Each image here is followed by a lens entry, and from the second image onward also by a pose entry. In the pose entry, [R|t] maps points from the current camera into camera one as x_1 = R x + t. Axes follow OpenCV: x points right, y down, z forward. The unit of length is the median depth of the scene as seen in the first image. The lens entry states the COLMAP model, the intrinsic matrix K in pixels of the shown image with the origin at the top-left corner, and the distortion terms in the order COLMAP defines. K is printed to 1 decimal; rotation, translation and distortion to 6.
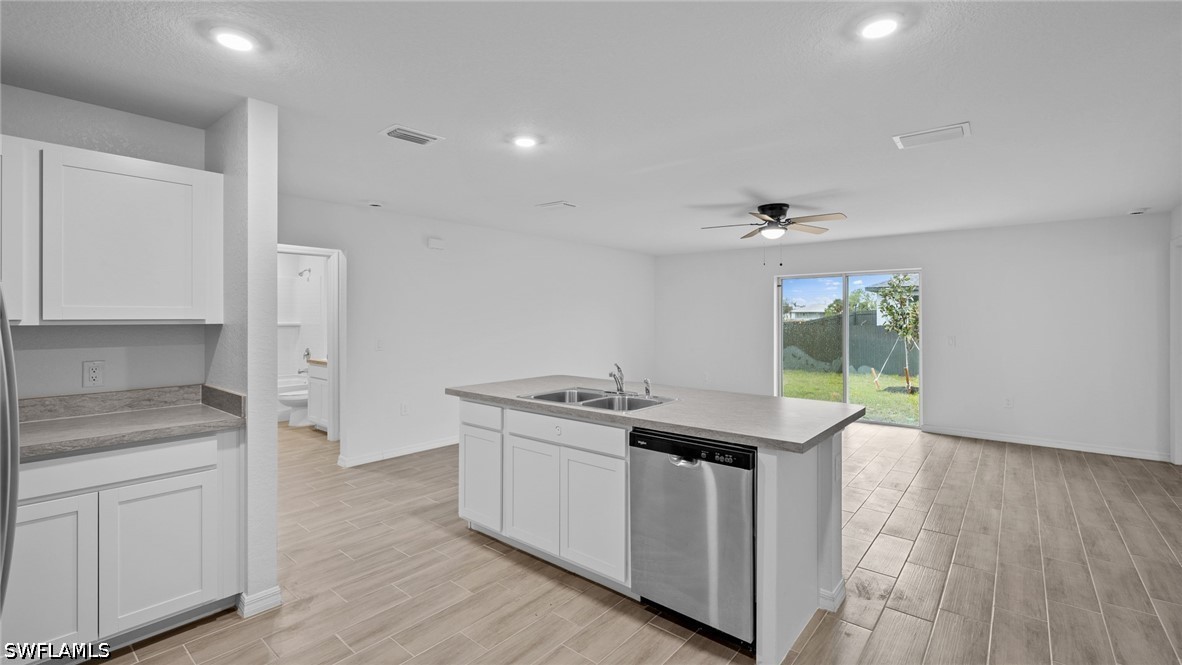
lens RADIAL K [[518.2, 0, 590.5], [0, 518.2, 318.4], [0, 0, 1]] dist [-0.001678, -0.000688]
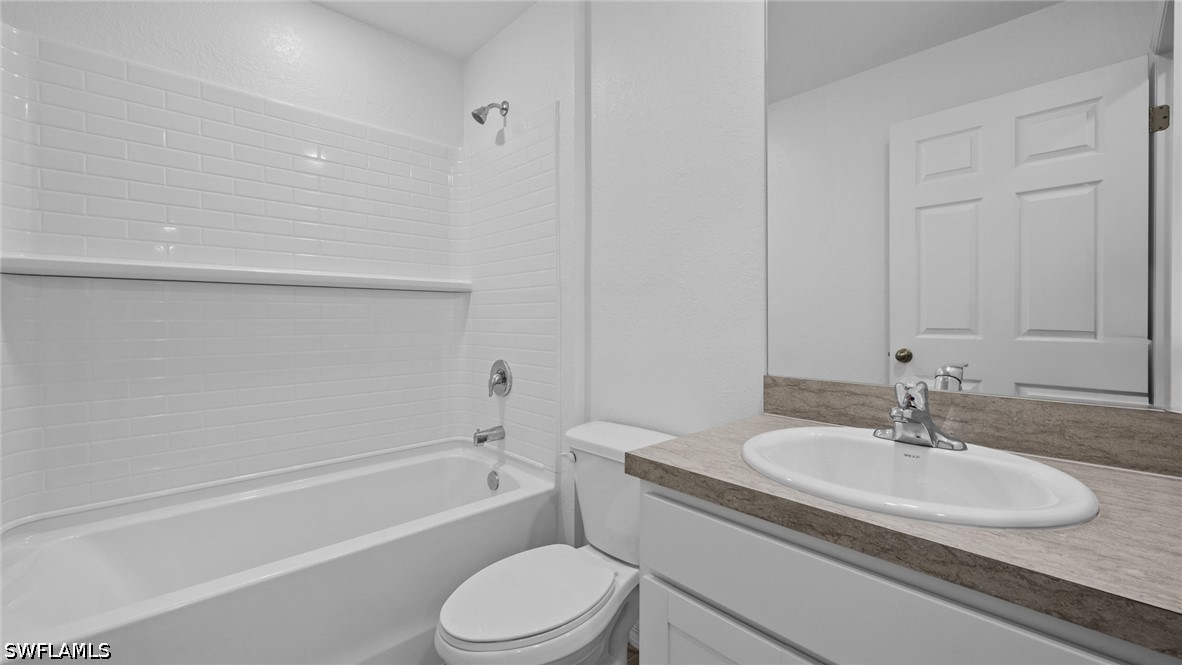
lens RADIAL K [[466.1, 0, 593.4], [0, 466.1, 329.7], [0, 0, 1]] dist [-0.003700, -0.000032]
pose [[0.990951, -0.001705, -0.134215, -0.453268], [0.002589, 0.999976, 0.006417, 0.038333], [0.134201, -0.006707, 0.990931, 0.730934]]
